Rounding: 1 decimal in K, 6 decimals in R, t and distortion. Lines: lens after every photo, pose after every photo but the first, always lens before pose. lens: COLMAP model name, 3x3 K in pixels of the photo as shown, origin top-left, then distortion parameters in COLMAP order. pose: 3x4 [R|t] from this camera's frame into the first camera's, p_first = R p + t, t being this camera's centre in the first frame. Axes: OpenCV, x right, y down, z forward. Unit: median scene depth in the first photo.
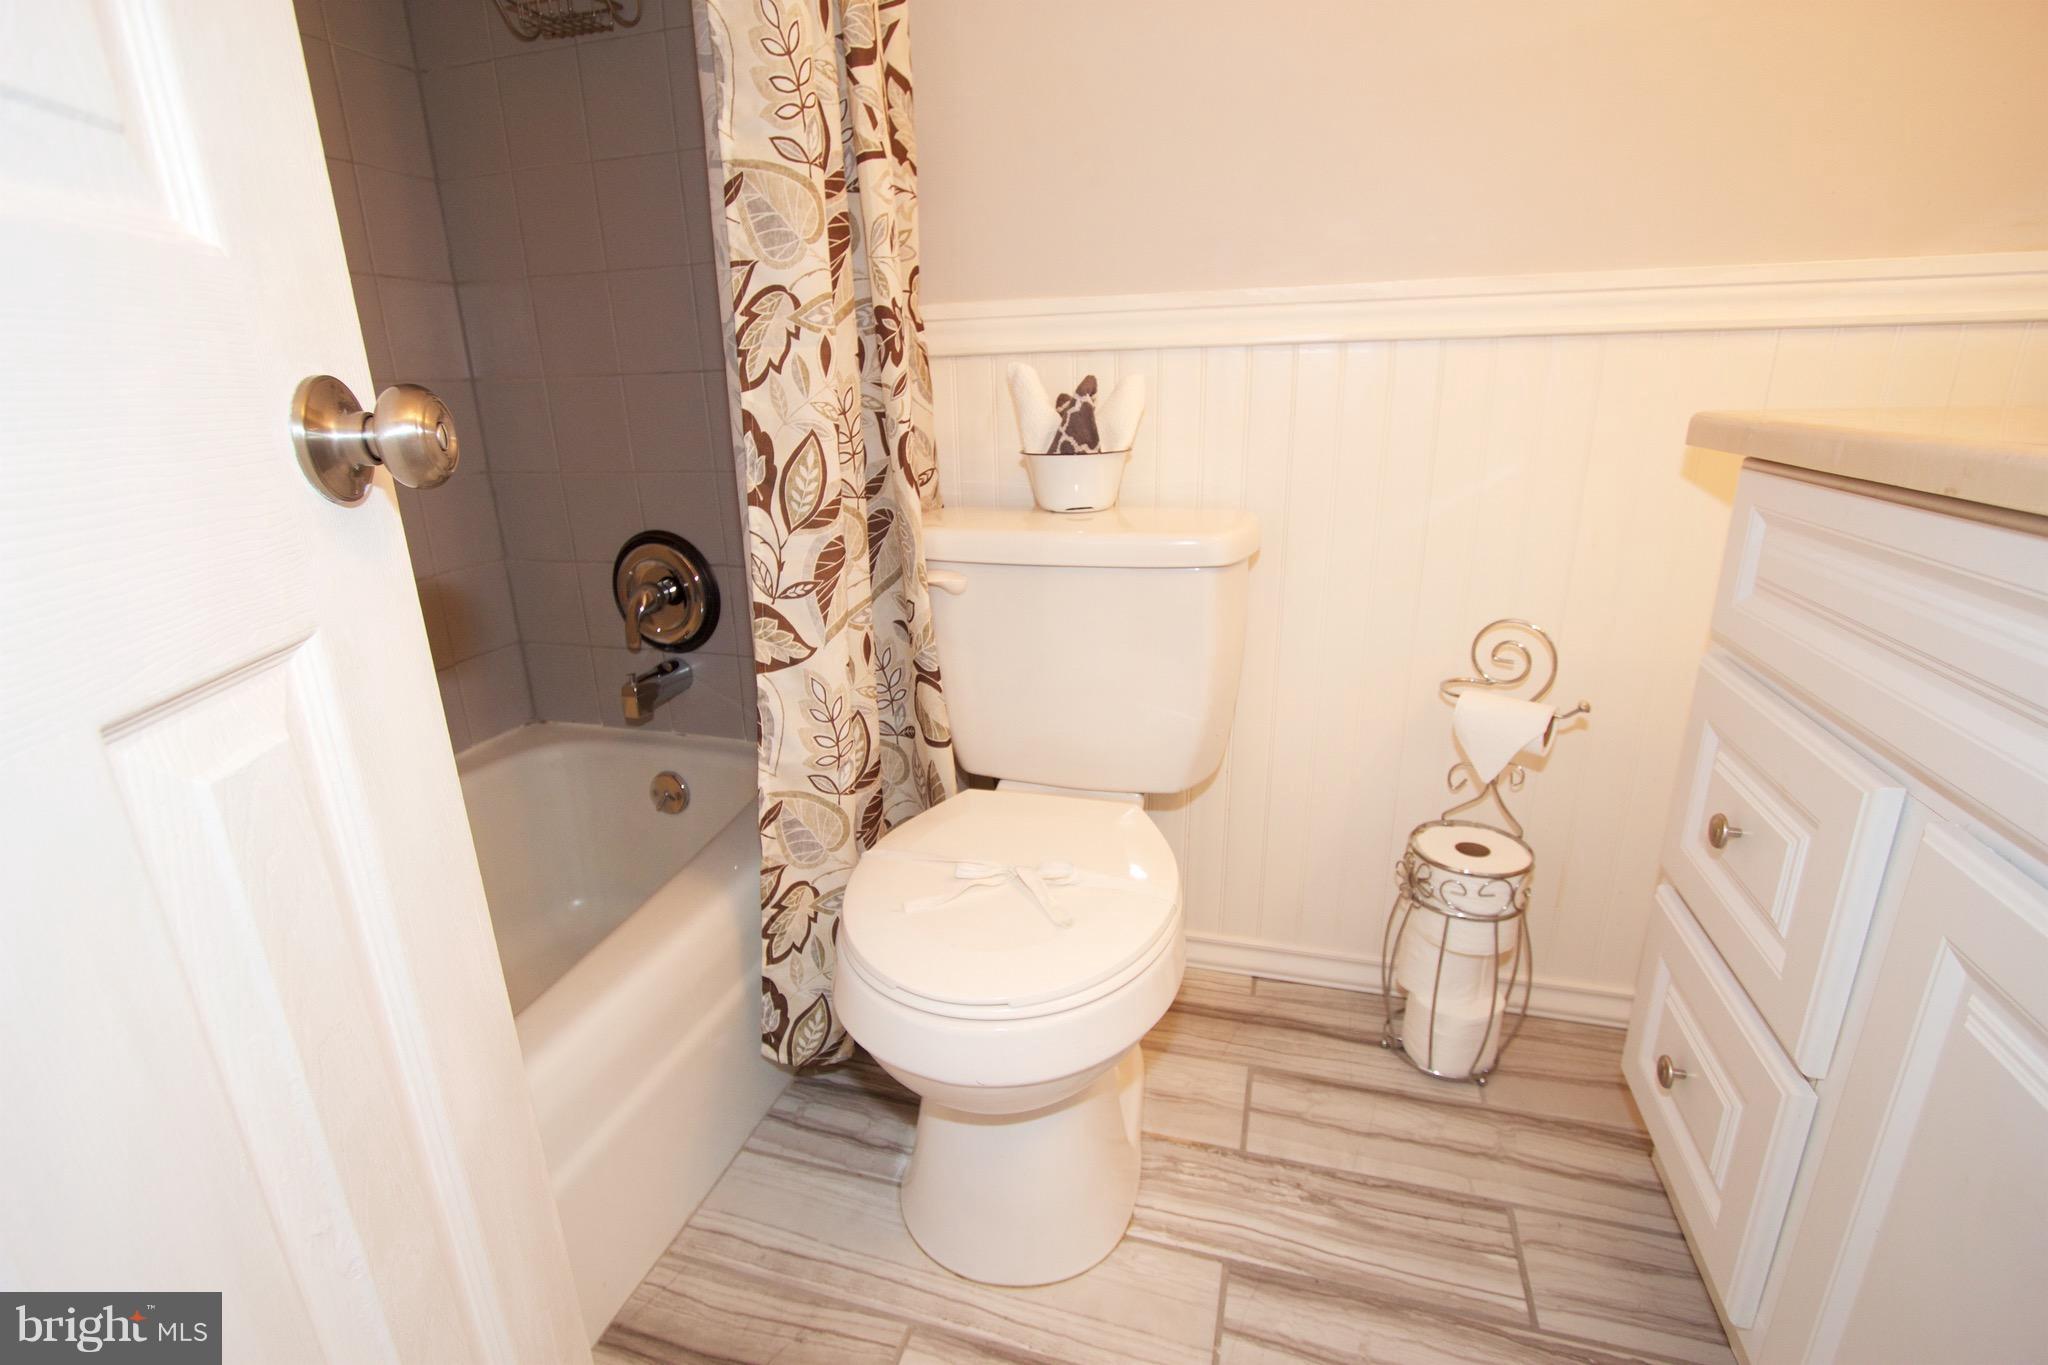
lens RADIAL K [[942.6, 0, 1016.2], [0, 942.6, 689.2], [0, 0, 1]] dist [-0.022815, 0.005316]
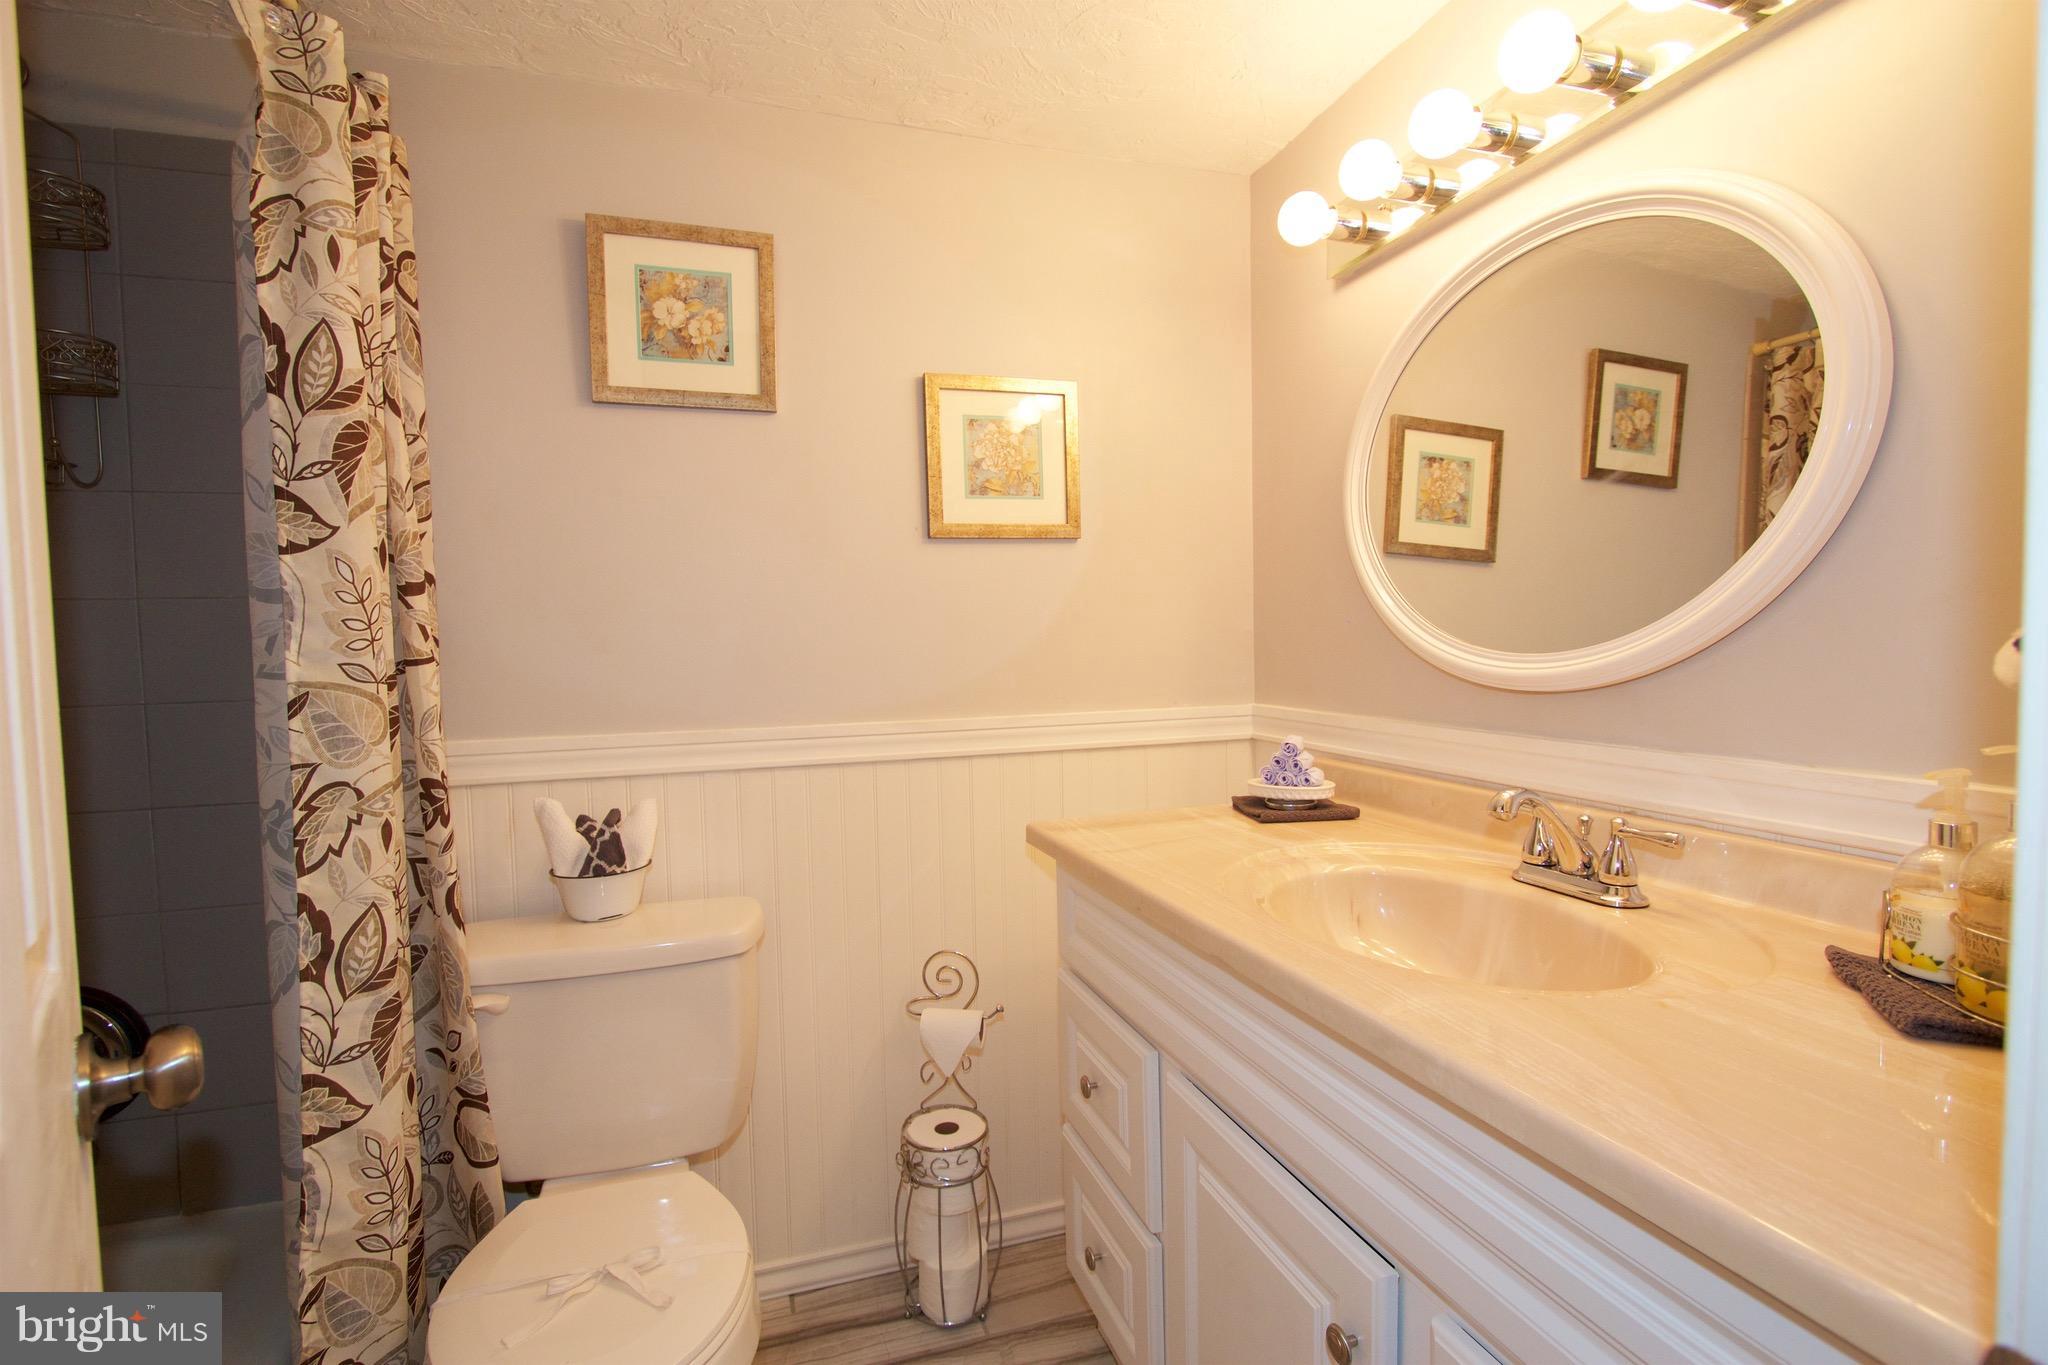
lens RADIAL K [[942.6, 0, 1016.2], [0, 942.6, 689.2], [0, 0, 1]] dist [-0.022815, 0.005316]
pose [[0.825450, -0.021838, 0.564053, -0.186658], [0.176339, 0.959217, -0.220922, -0.127170], [-0.536225, 0.281825, 0.795636, -0.317746]]
